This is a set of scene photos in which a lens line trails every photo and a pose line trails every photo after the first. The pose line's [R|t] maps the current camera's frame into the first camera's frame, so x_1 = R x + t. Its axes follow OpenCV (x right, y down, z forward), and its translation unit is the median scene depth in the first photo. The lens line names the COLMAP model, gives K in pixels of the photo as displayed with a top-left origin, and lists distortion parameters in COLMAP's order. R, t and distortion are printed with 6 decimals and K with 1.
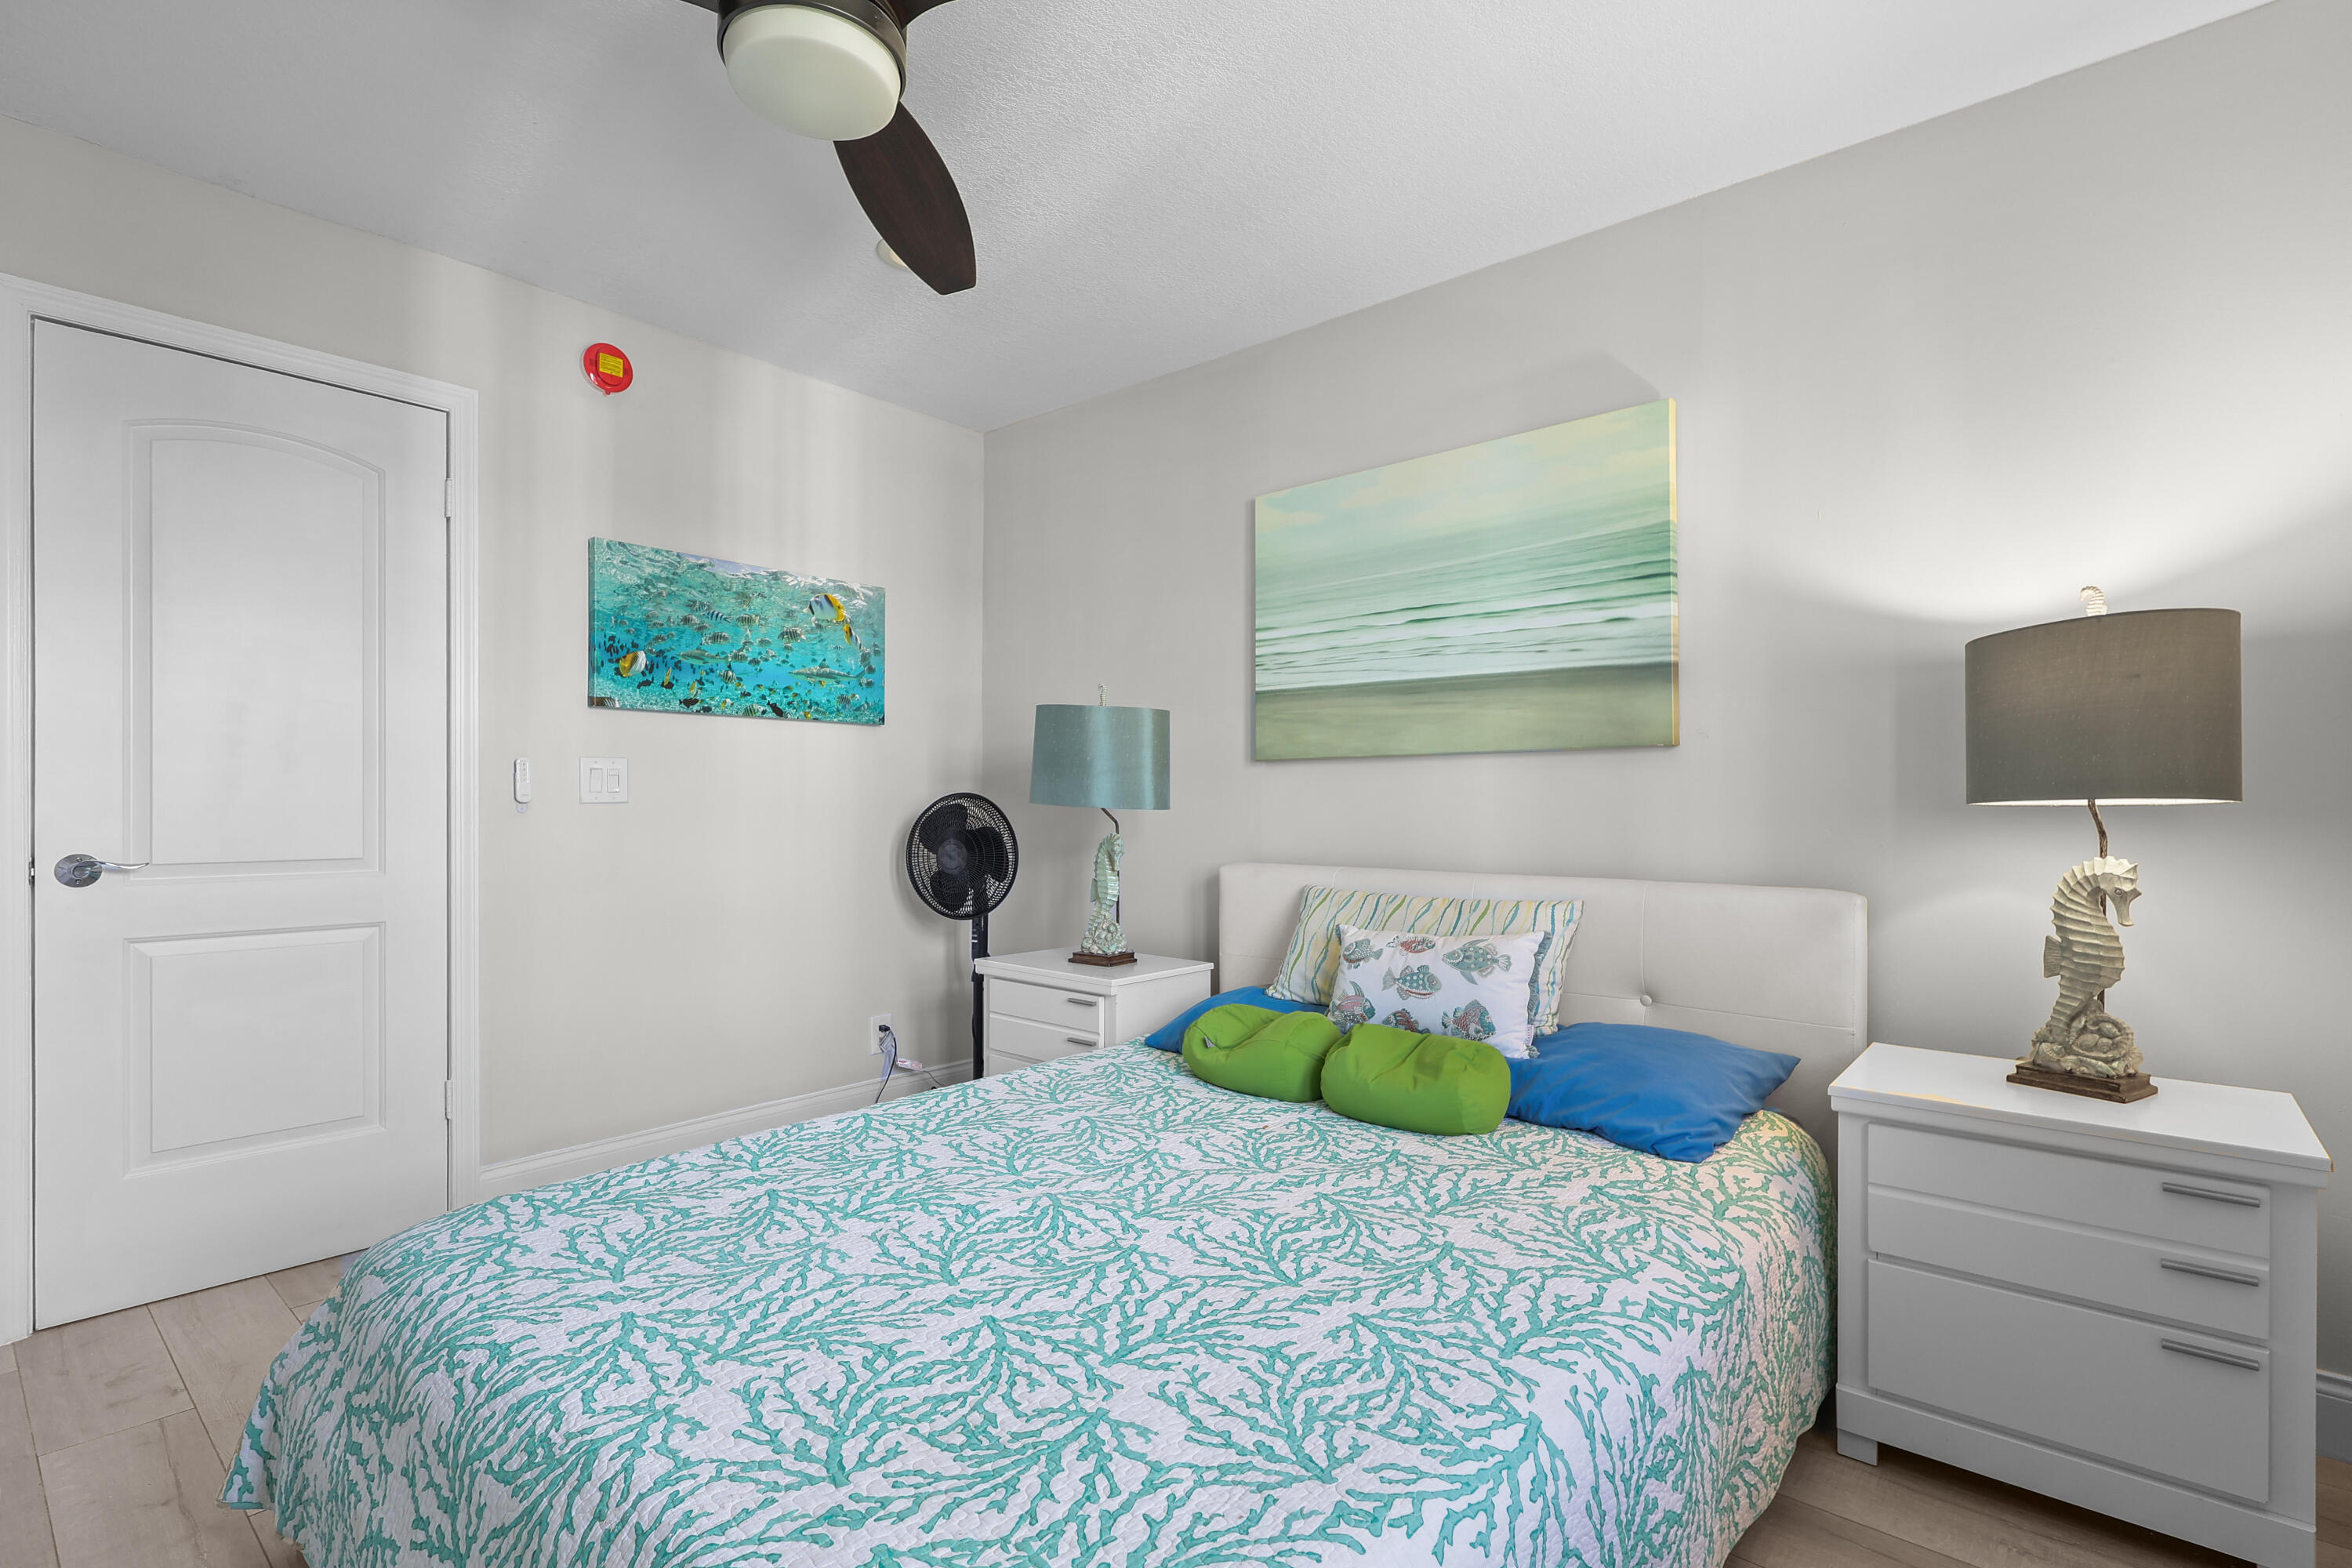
lens RADIAL K [[1099.6, 0, 1178.8], [0, 1099.6, 788.0], [0, 0, 1]] dist [-0.002336, 0.003243]
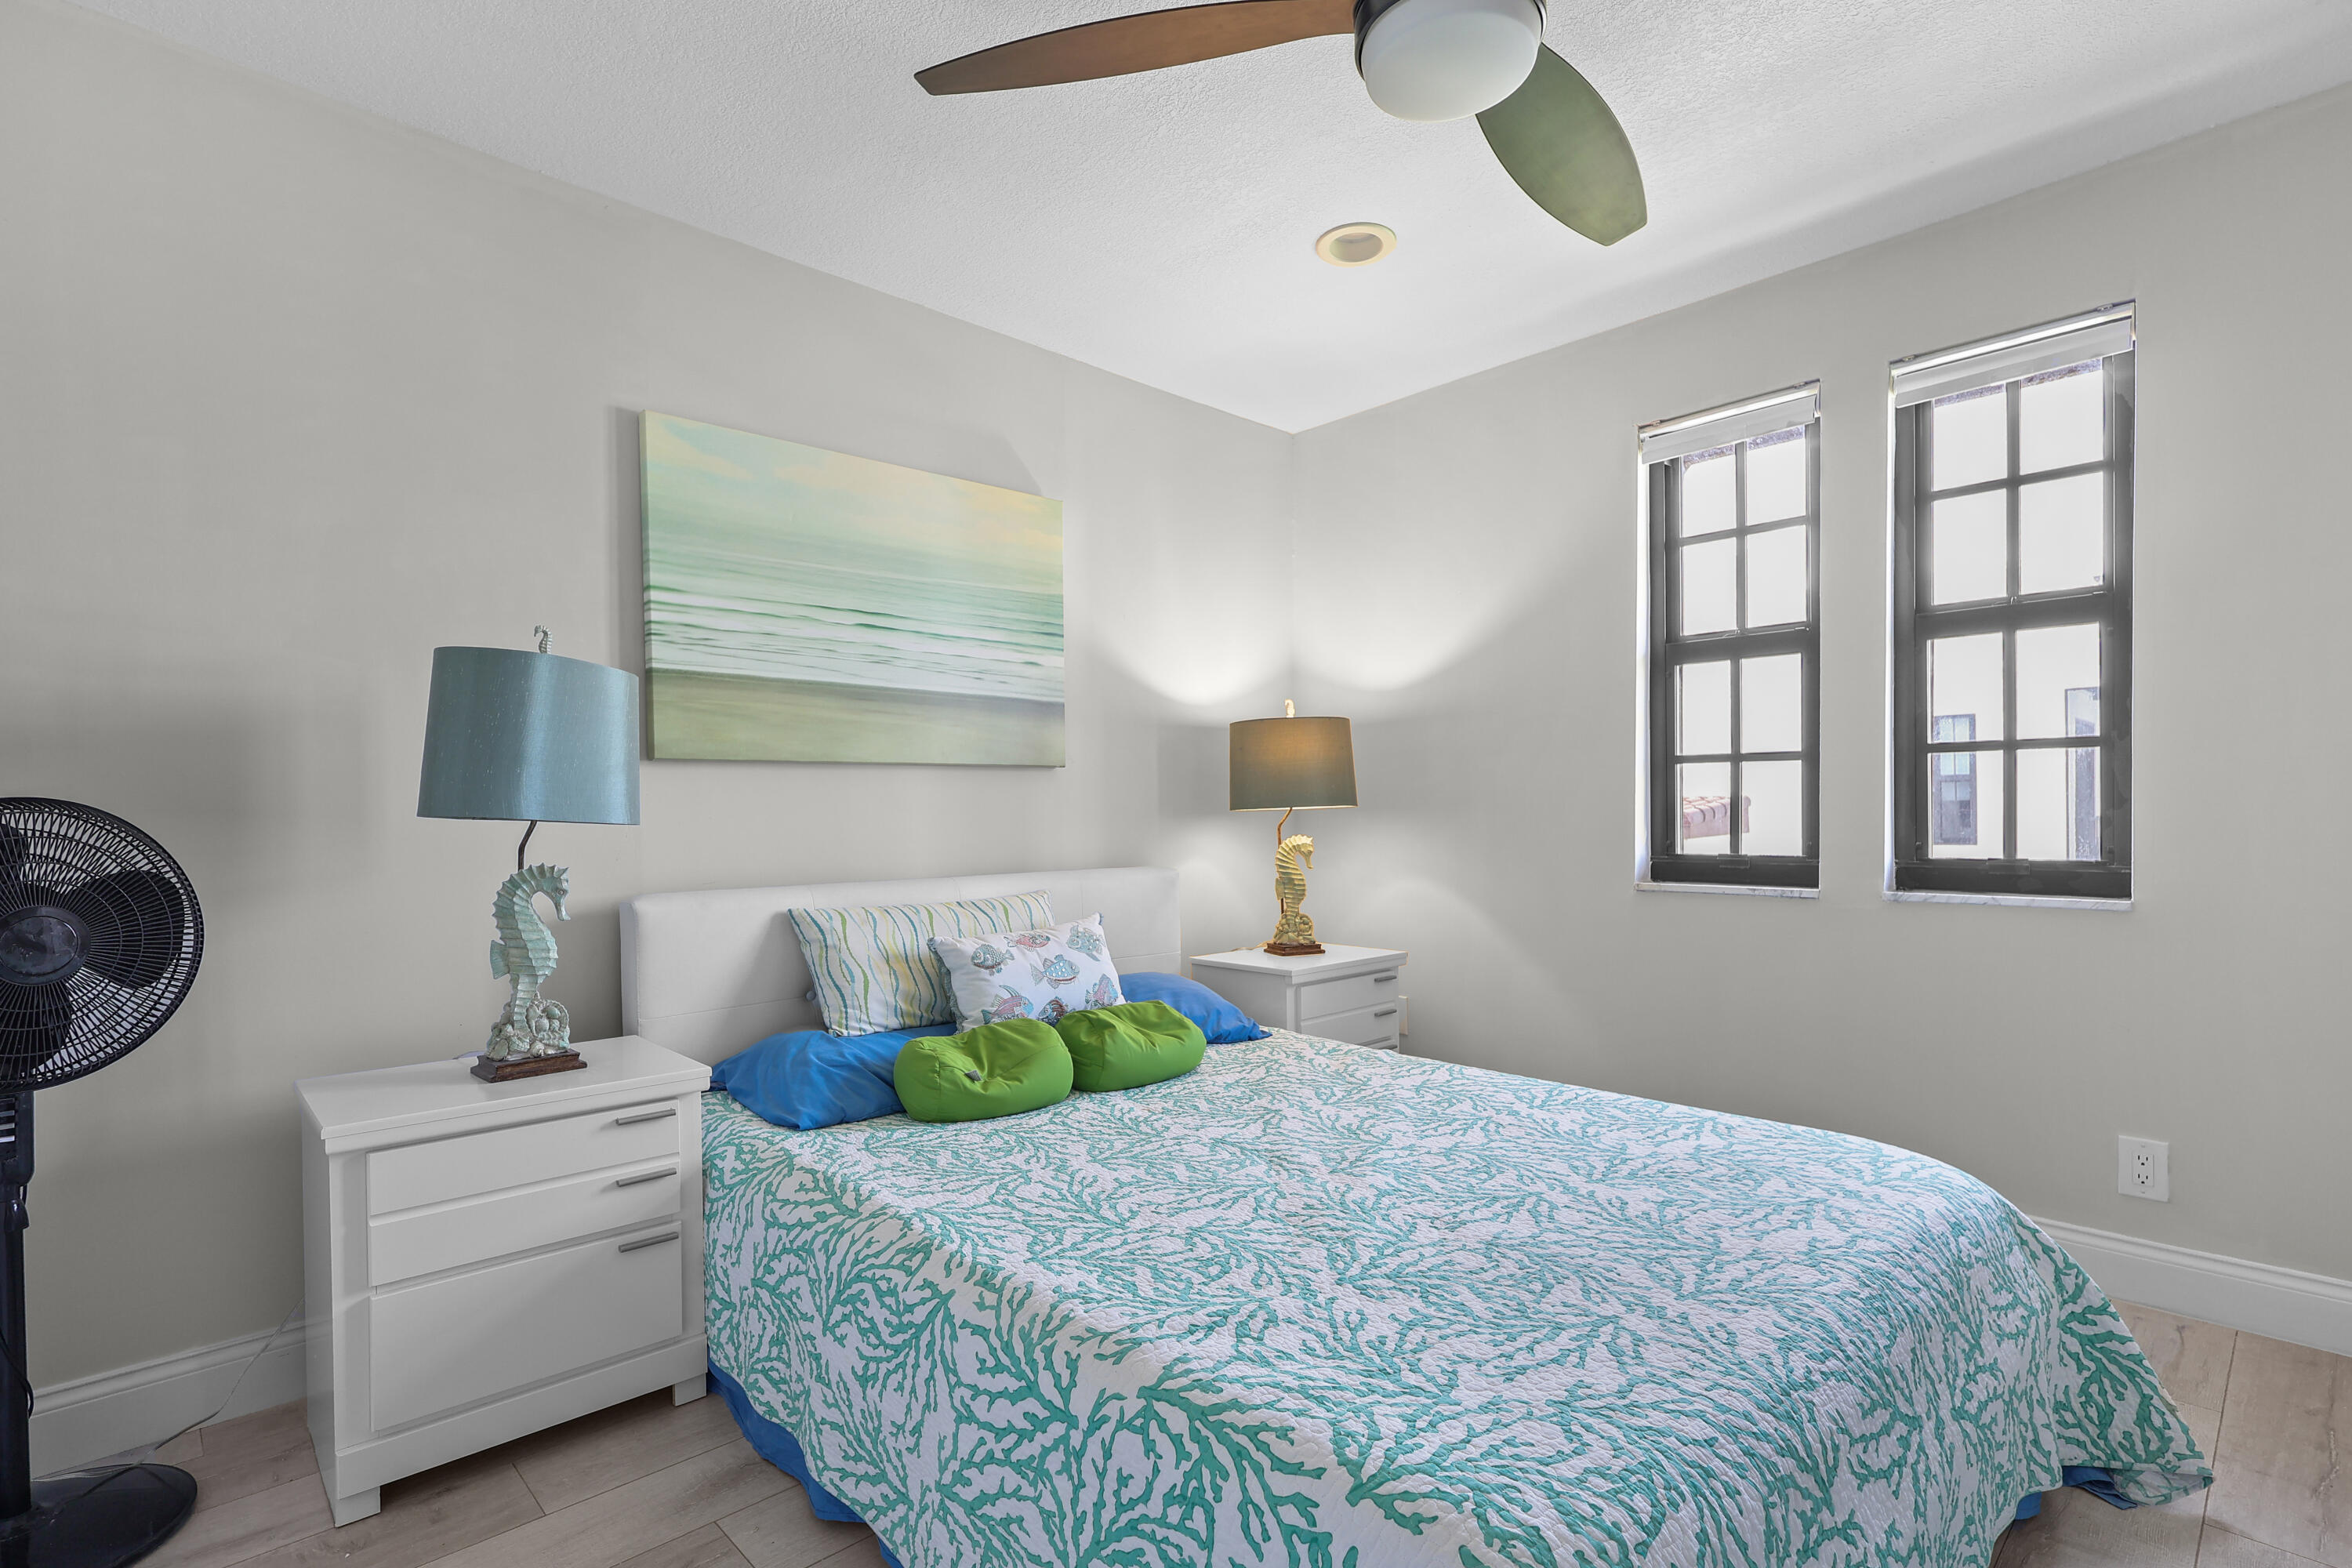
lens RADIAL K [[1099.6, 0, 1179.6], [0, 1099.6, 803.8], [0, 0, 1]] dist [-0.002336, 0.003243]
pose [[0.100531, 0.003629, 0.994927, -0.824654], [-0.003328, 0.999989, -0.003311, 0.009242], [-0.994928, -0.002979, 0.100541, 0.713440]]
